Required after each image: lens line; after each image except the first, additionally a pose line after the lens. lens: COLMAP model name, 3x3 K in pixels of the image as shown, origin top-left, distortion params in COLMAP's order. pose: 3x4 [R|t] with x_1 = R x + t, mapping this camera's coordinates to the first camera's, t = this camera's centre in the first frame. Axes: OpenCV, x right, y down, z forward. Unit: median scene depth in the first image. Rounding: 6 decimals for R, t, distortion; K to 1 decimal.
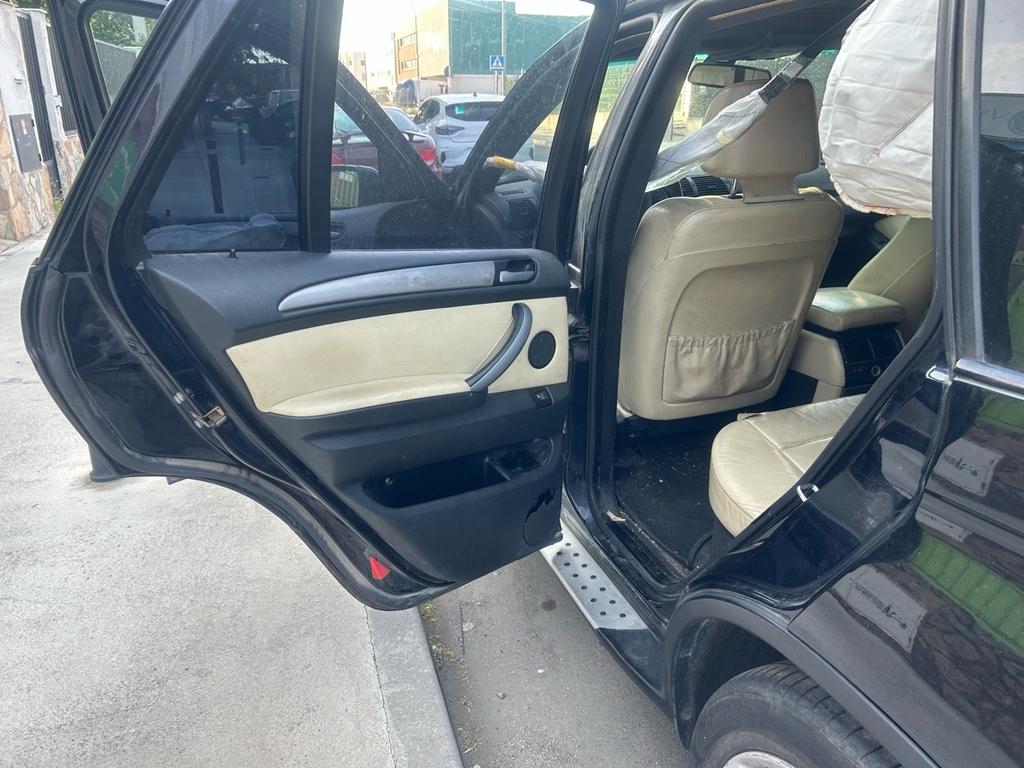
lens RADIAL K [[769.4, 0, 512.6], [0, 769.4, 400.7], [0, 0, 1]] dist [0.048305, -0.067957]
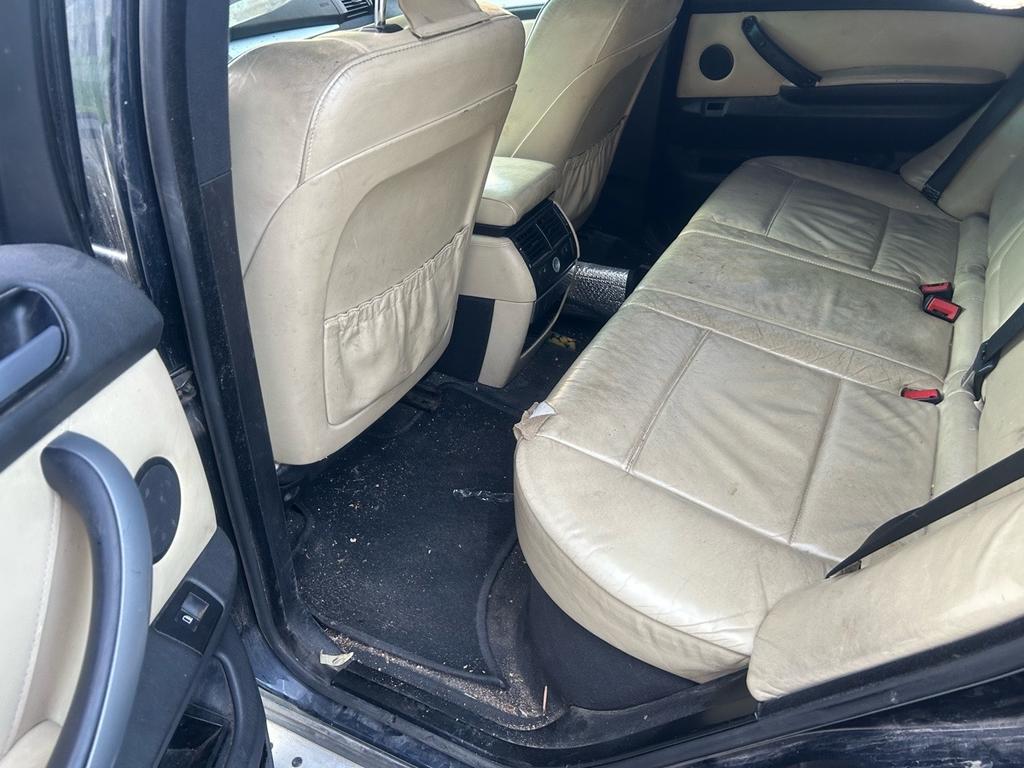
lens RADIAL K [[769.4, 0, 508.4], [0, 769.4, 381.7], [0, 0, 1]] dist [0.048305, -0.067957]
pose [[0.718018, -0.374545, 0.586657, -0.031202], [0.276009, 0.926983, 0.254011, -0.152325], [-0.638960, -0.020462, 0.768968, 0.544820]]
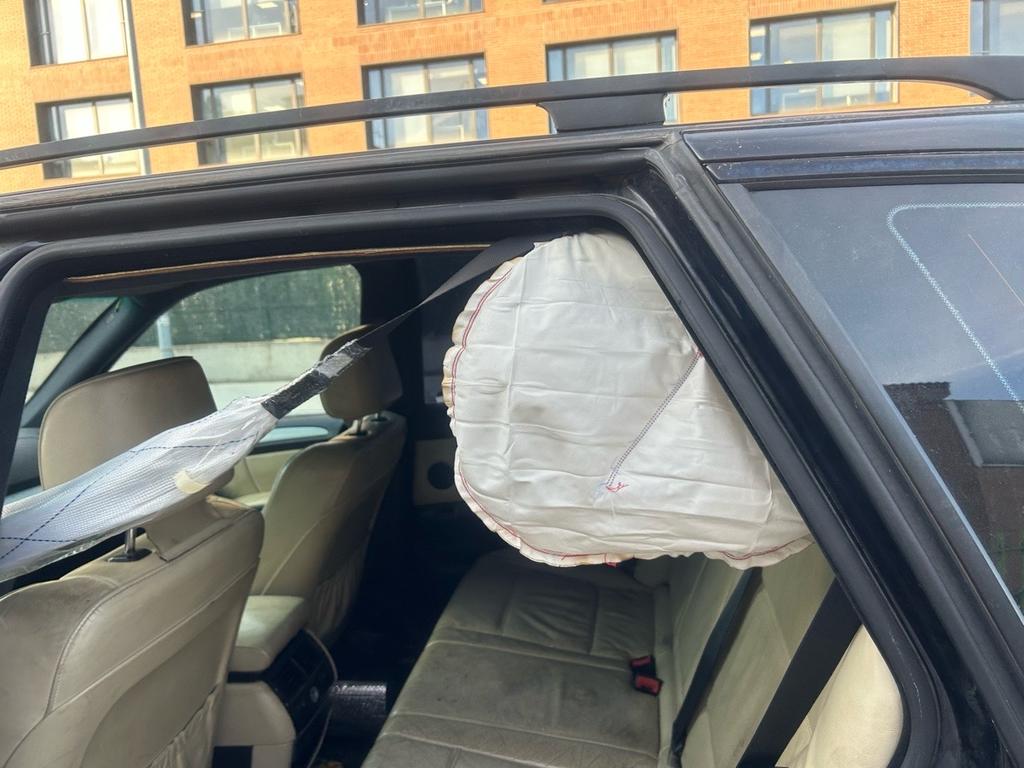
lens RADIAL K [[769.4, 0, 514.4], [0, 769.4, 372.8], [0, 0, 1]] dist [0.048305, -0.067957]
pose [[0.463608, -0.125451, 0.877114, -0.070232], [0.372422, 0.925824, -0.064430, -0.236691], [-0.803971, 0.356527, 0.475940, 0.433969]]
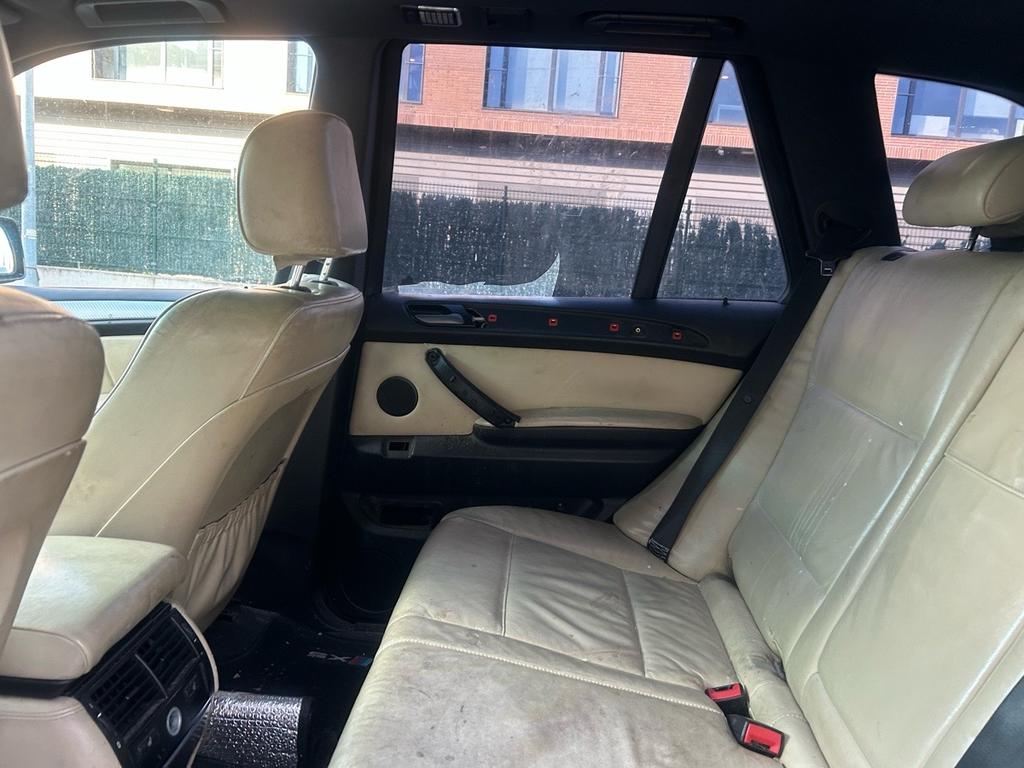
lens RADIAL K [[769.4, 0, 519.5], [0, 769.4, 389.6], [0, 0, 1]] dist [0.048305, -0.067957]
pose [[0.348953, -0.109058, 0.930773, 0.189341], [0.263217, 0.964630, 0.014344, -0.191091], [-0.899416, 0.239990, 0.365316, 0.735951]]
